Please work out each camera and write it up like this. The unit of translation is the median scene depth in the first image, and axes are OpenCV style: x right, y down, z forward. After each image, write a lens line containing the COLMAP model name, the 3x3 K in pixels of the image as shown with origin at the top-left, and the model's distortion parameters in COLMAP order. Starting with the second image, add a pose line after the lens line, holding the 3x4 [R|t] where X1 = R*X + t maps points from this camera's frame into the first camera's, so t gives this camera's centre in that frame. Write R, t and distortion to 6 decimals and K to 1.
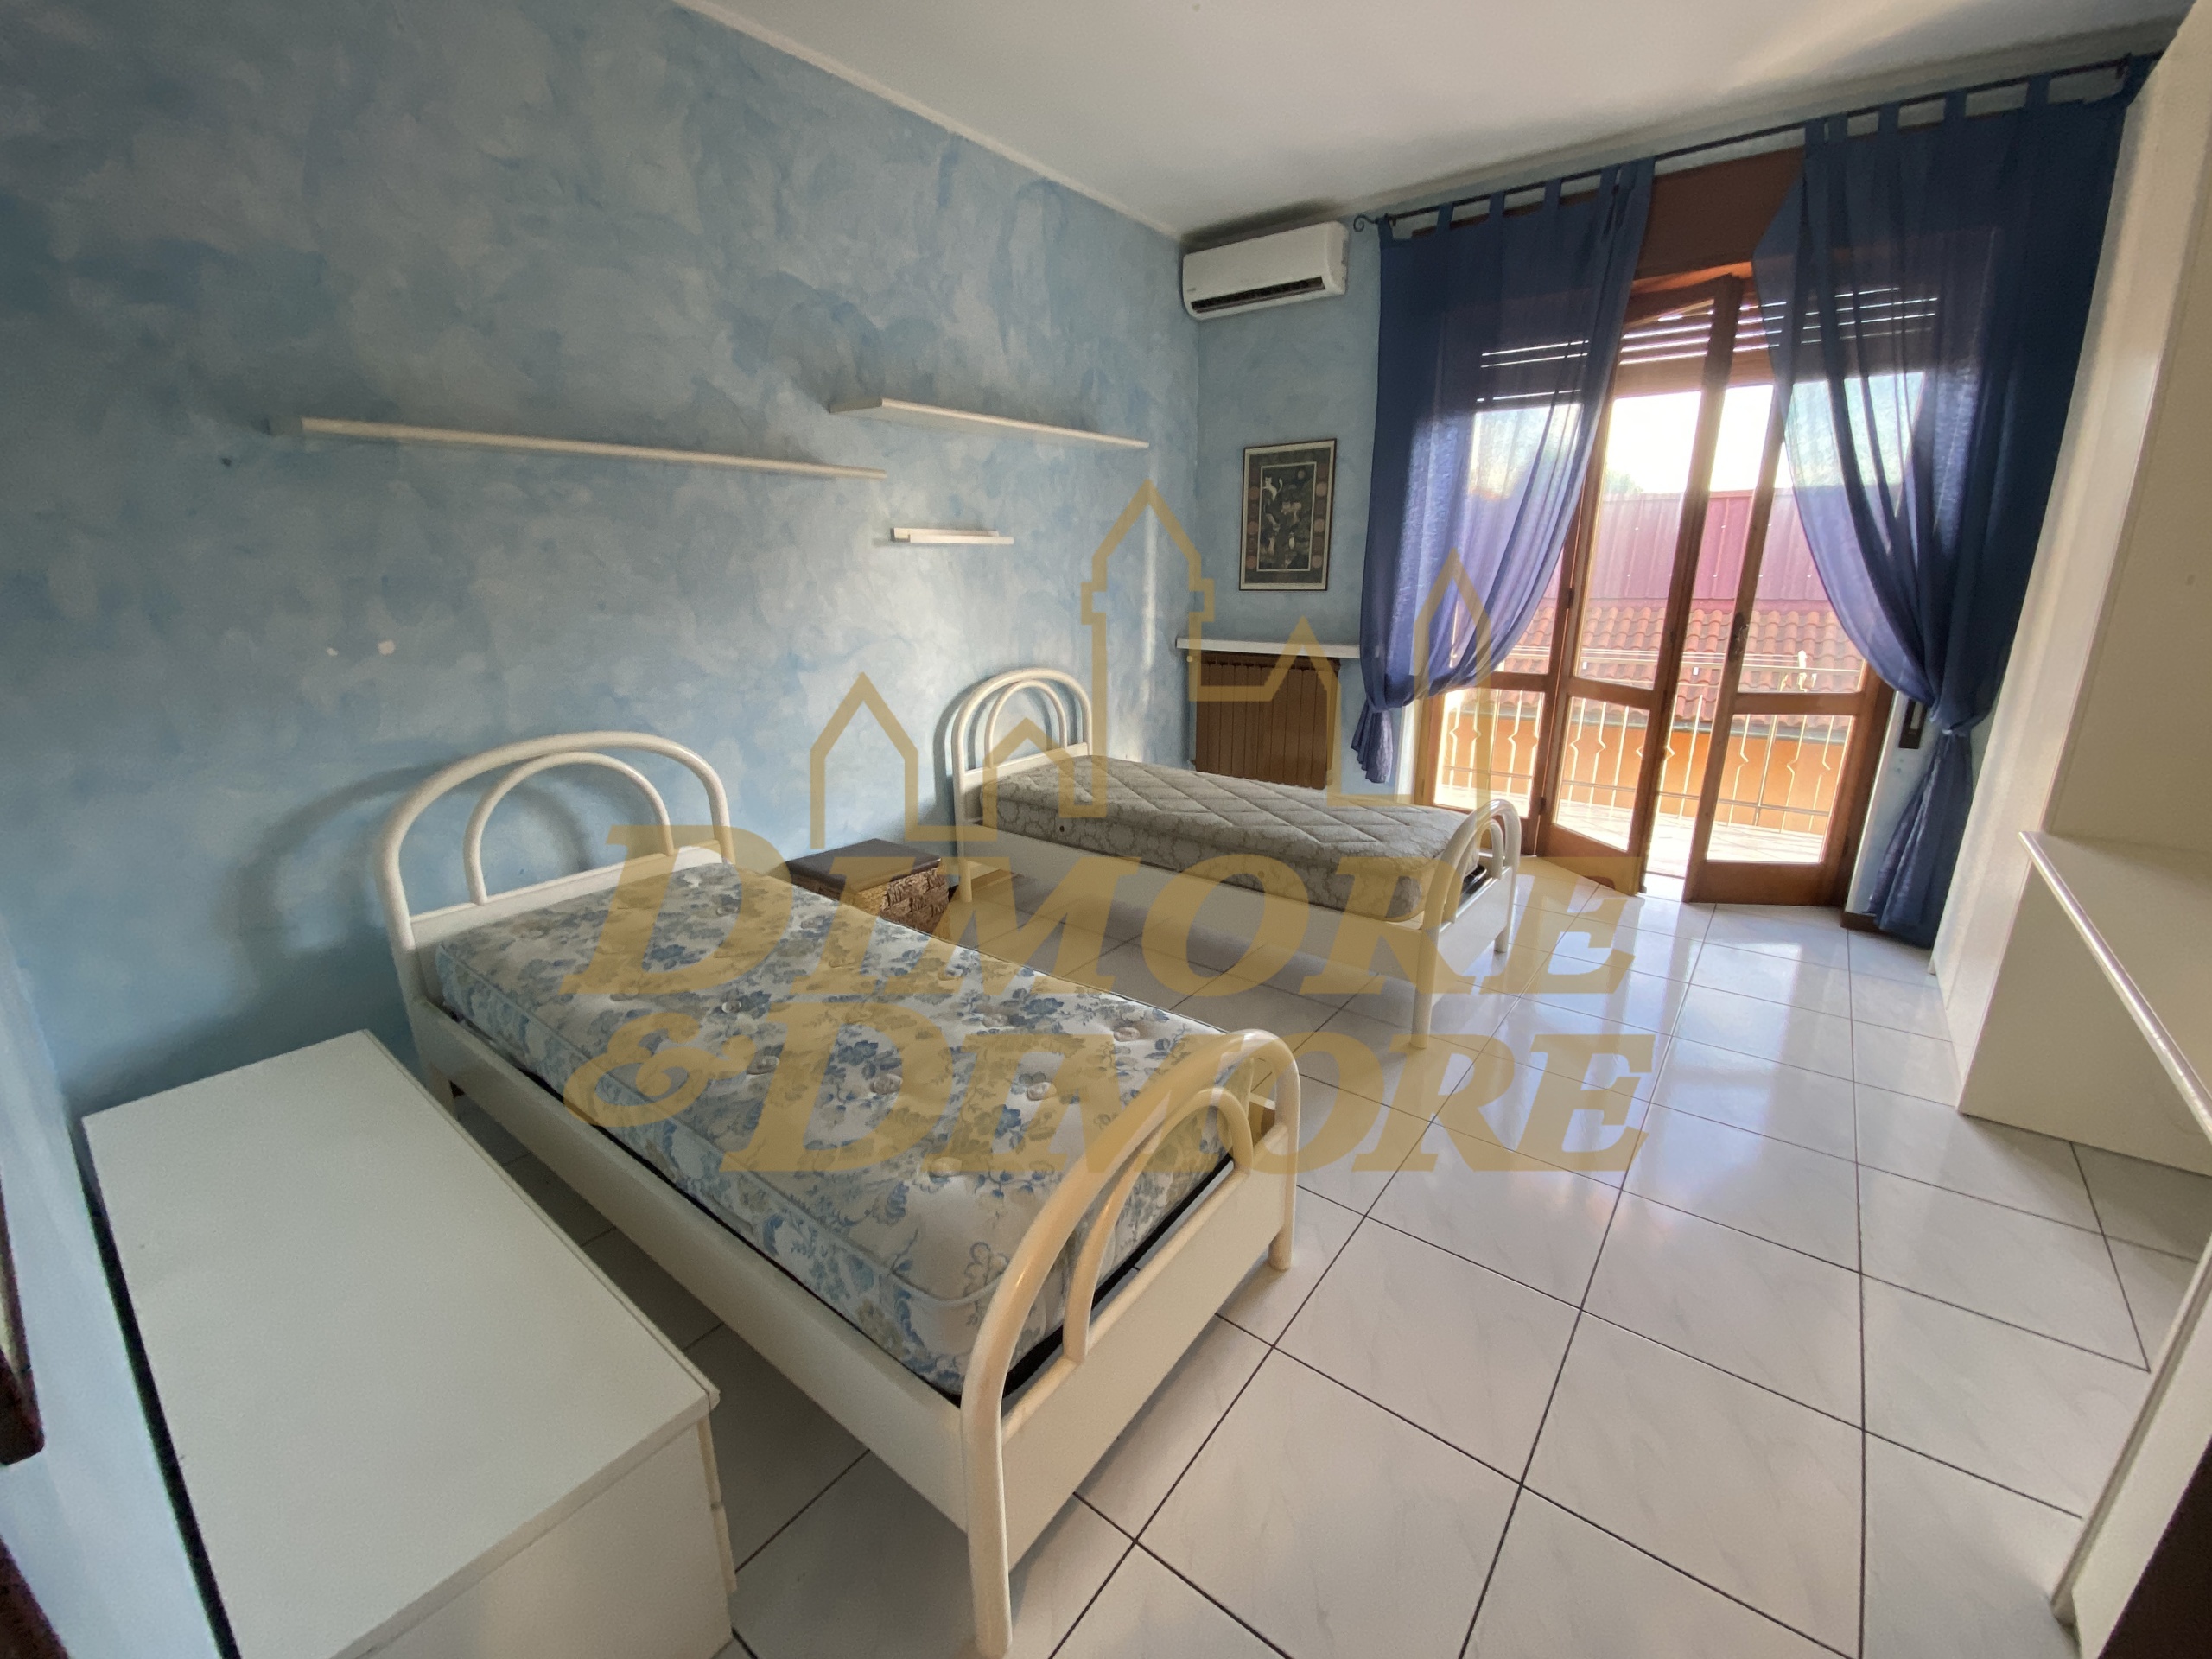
lens RADIAL K [[899.0, 0, 1103.9], [0, 899.0, 822.8], [0, 0, 1]] dist [0.012790, -0.016983]
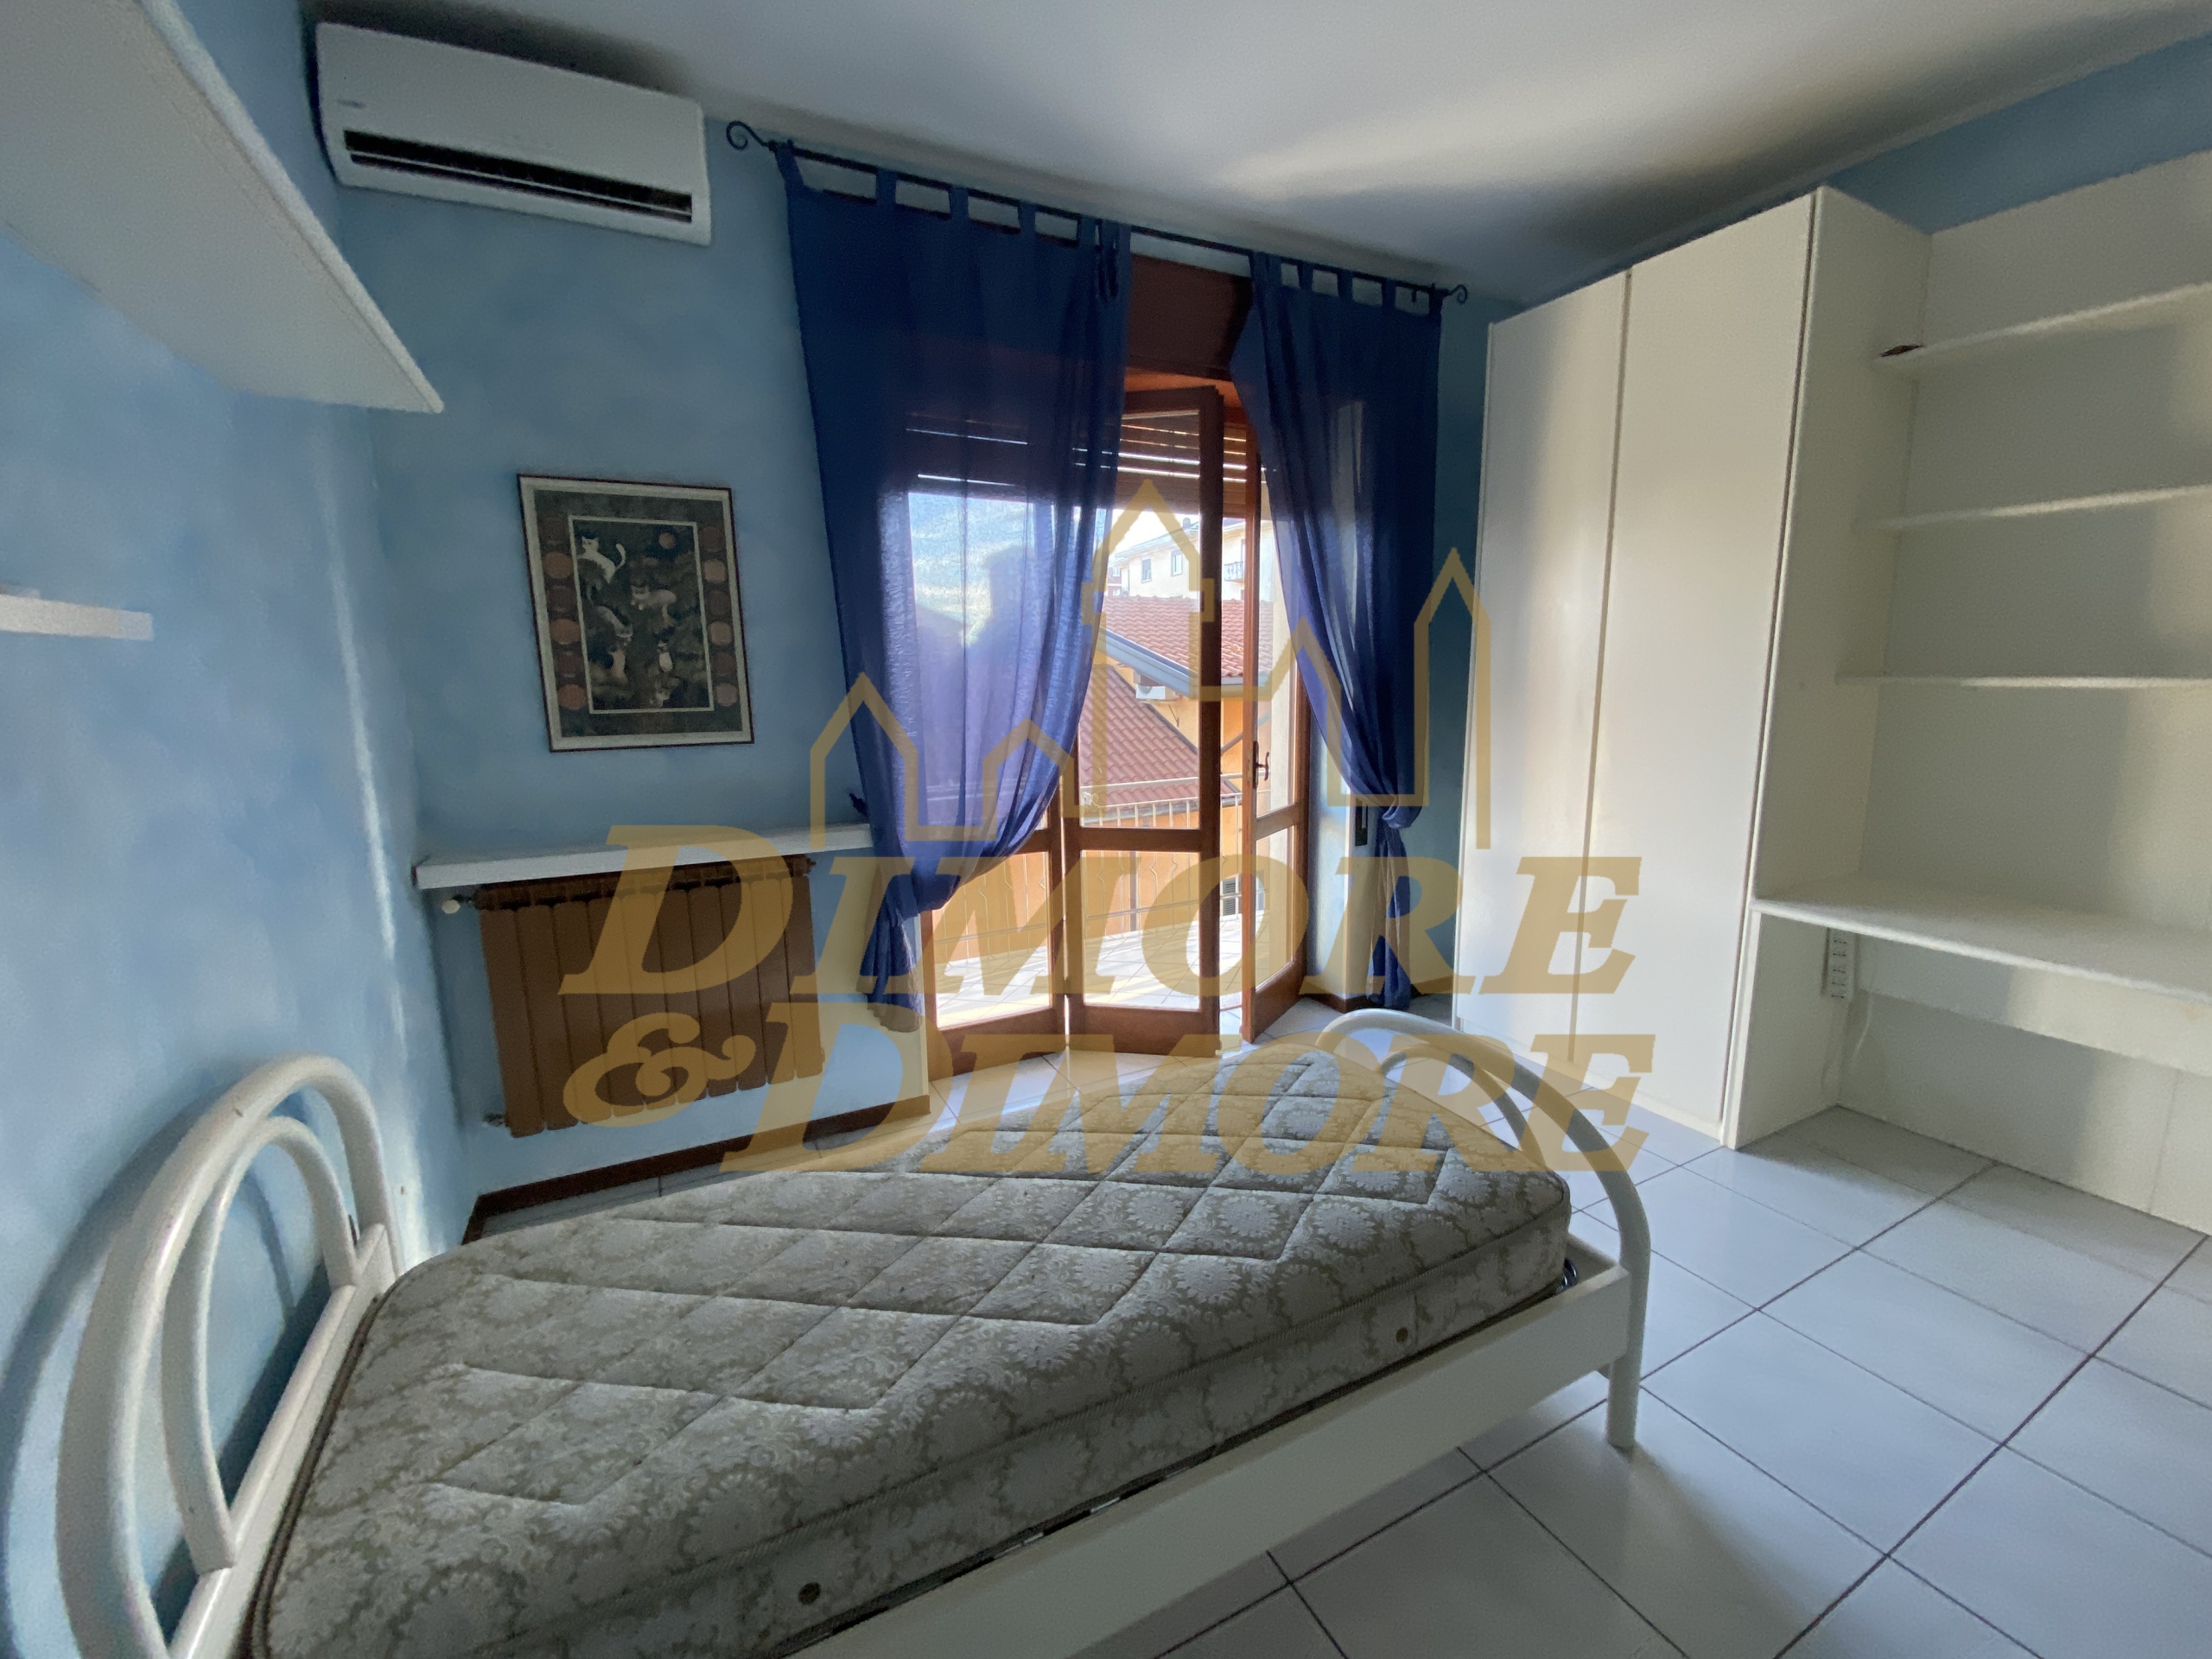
lens RADIAL K [[899.0, 0, 1103.9], [0, 899.0, 822.8], [0, 0, 1]] dist [0.012790, -0.016983]
pose [[0.427243, -0.146727, 0.892152, -0.182516], [0.262873, 0.964276, 0.032701, -0.169754], [-0.865079, 0.220552, 0.450550, 0.562411]]
